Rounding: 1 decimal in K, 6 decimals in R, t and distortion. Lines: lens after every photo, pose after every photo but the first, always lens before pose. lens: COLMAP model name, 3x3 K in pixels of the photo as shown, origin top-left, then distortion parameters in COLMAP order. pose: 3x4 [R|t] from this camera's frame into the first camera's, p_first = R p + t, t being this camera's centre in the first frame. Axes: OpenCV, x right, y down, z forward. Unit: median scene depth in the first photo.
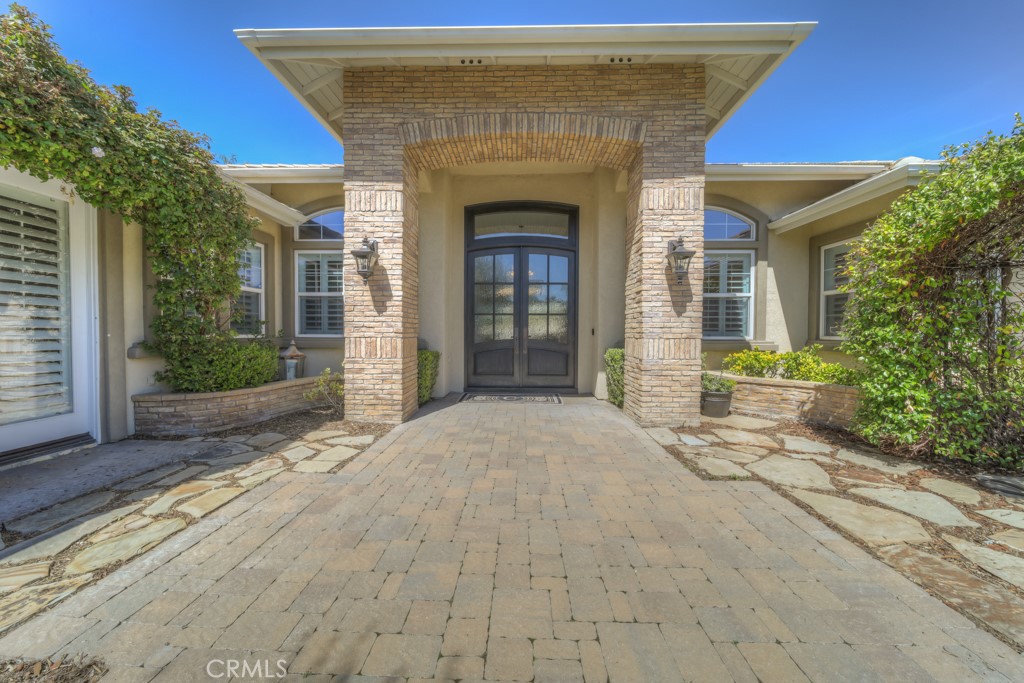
lens RADIAL K [[370.4, 0, 515.1], [0, 370.4, 336.4], [0, 0, 1]] dist [-0.000602, -0.000014]
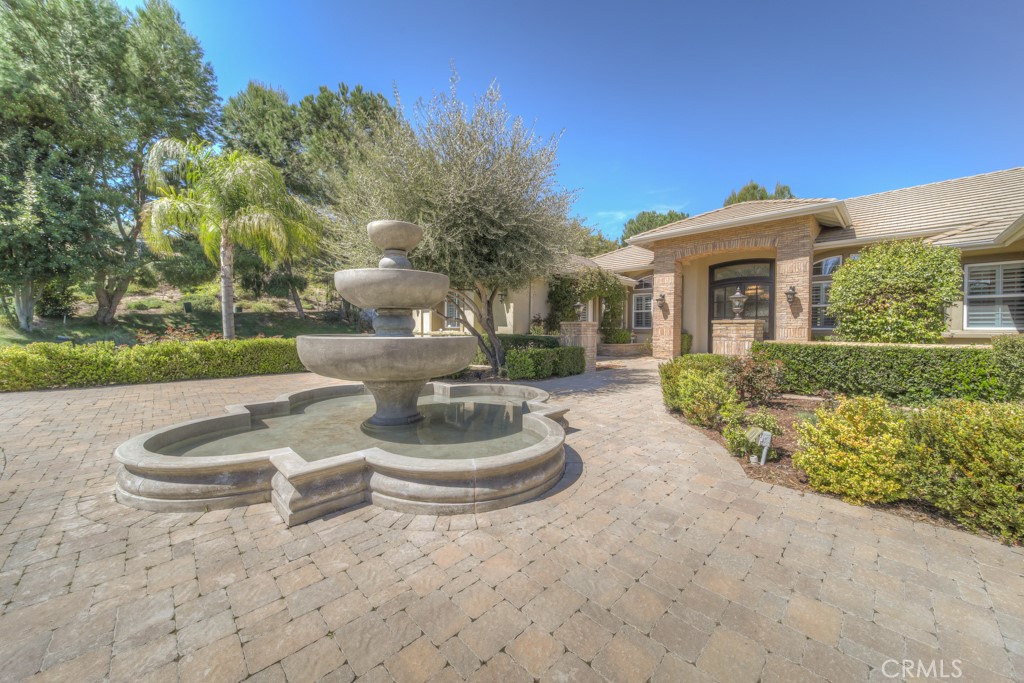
lens RADIAL K [[370.4, 0, 515.1], [0, 370.4, 336.4], [0, 0, 1]] dist [-0.000602, -0.000014]
pose [[0.726927, 0.013737, -0.686578, 0.747343], [-0.010540, 0.999905, 0.008847, 0.055310], [0.686634, 0.000806, 0.727003, -1.855031]]
